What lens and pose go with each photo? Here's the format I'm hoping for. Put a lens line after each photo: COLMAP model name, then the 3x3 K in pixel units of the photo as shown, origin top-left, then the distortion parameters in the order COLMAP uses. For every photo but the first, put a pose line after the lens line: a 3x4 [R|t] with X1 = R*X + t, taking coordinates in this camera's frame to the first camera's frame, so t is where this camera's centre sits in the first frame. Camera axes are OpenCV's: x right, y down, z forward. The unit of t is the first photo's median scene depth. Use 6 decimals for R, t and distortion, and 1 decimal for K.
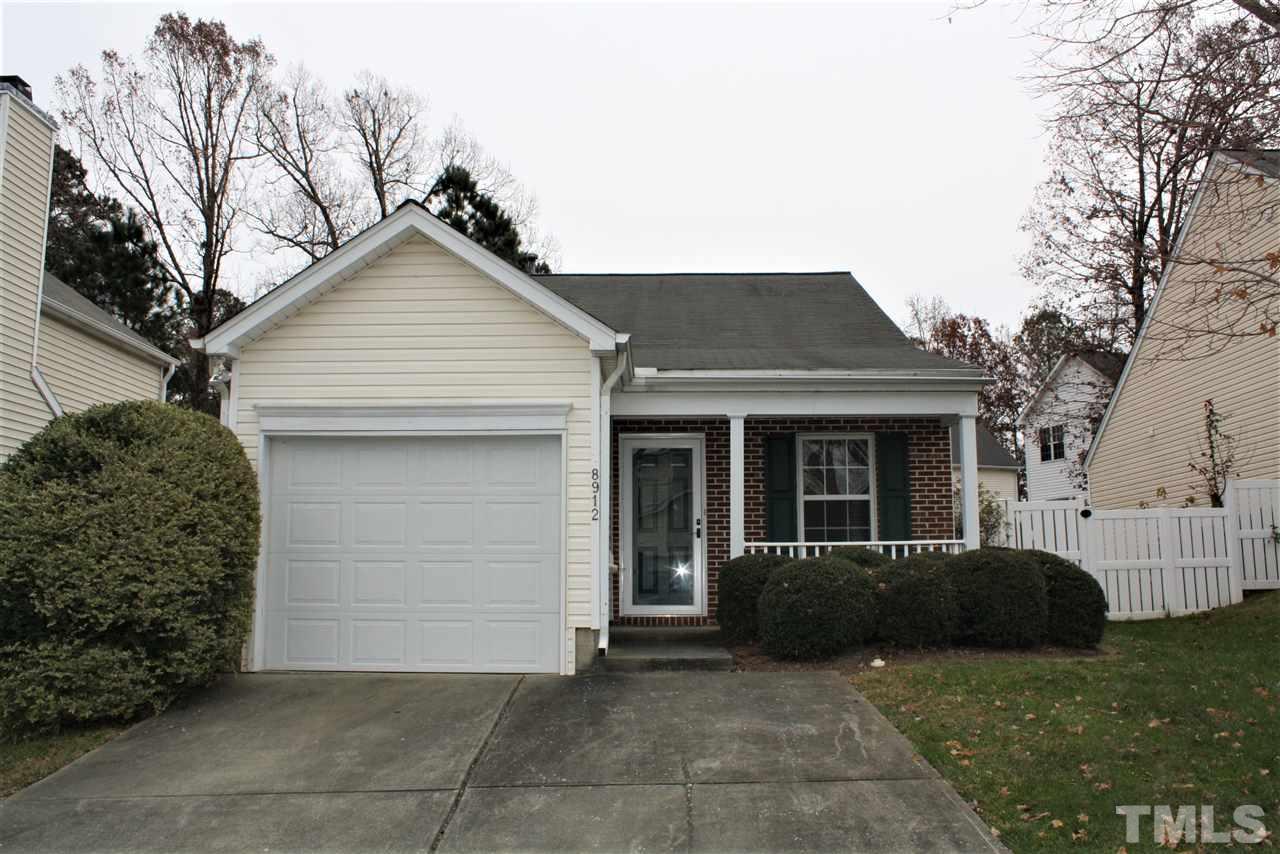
lens RADIAL K [[1088.3, 0, 635.3], [0, 1088.3, 424.6], [0, 0, 1]] dist [-0.162767, 0.144439]
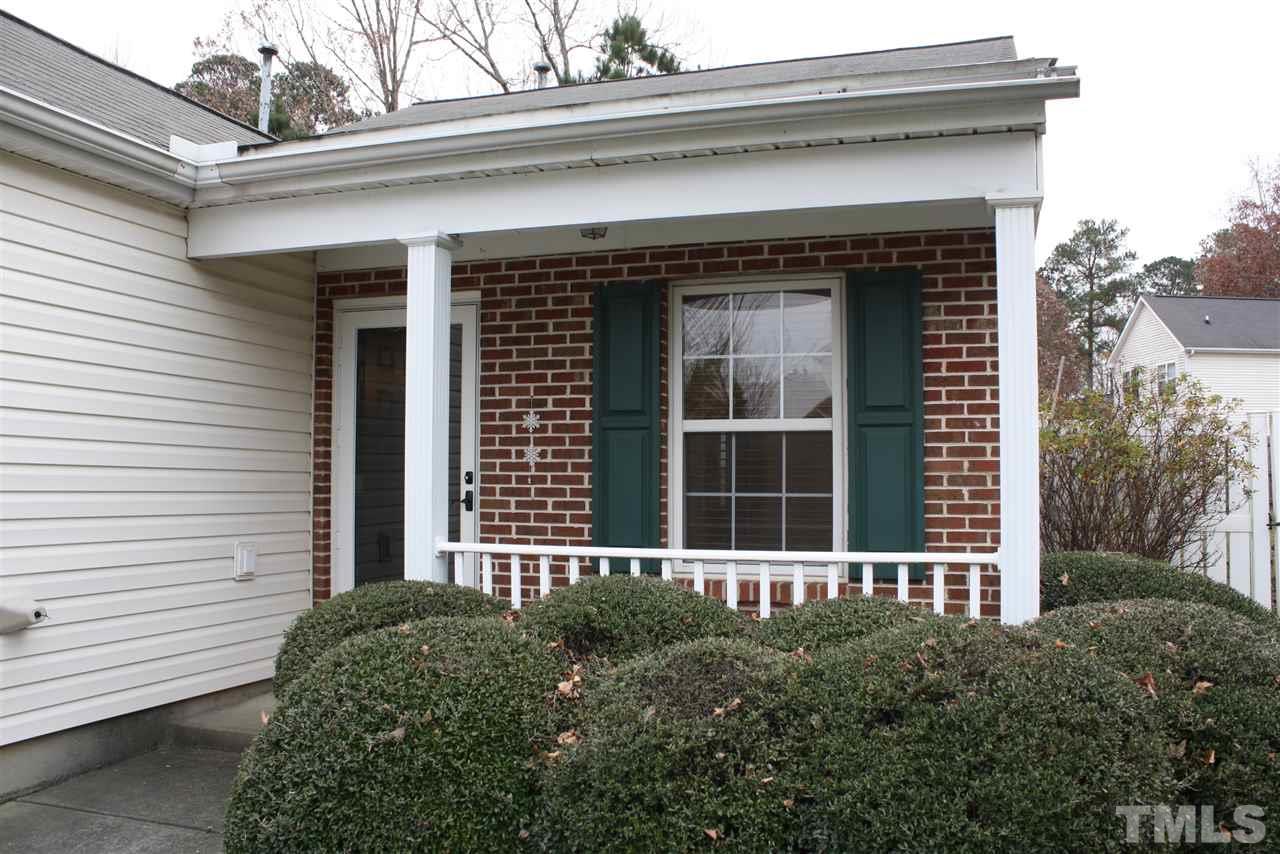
lens RADIAL K [[1088.3, 0, 635.3], [0, 1088.3, 424.6], [0, 0, 1]] dist [-0.162767, 0.144439]
pose [[0.958592, -0.007993, -0.284672, 0.263705], [0.034267, 0.995581, 0.087436, 0.027260], [0.282715, -0.093570, 0.954629, 0.568833]]
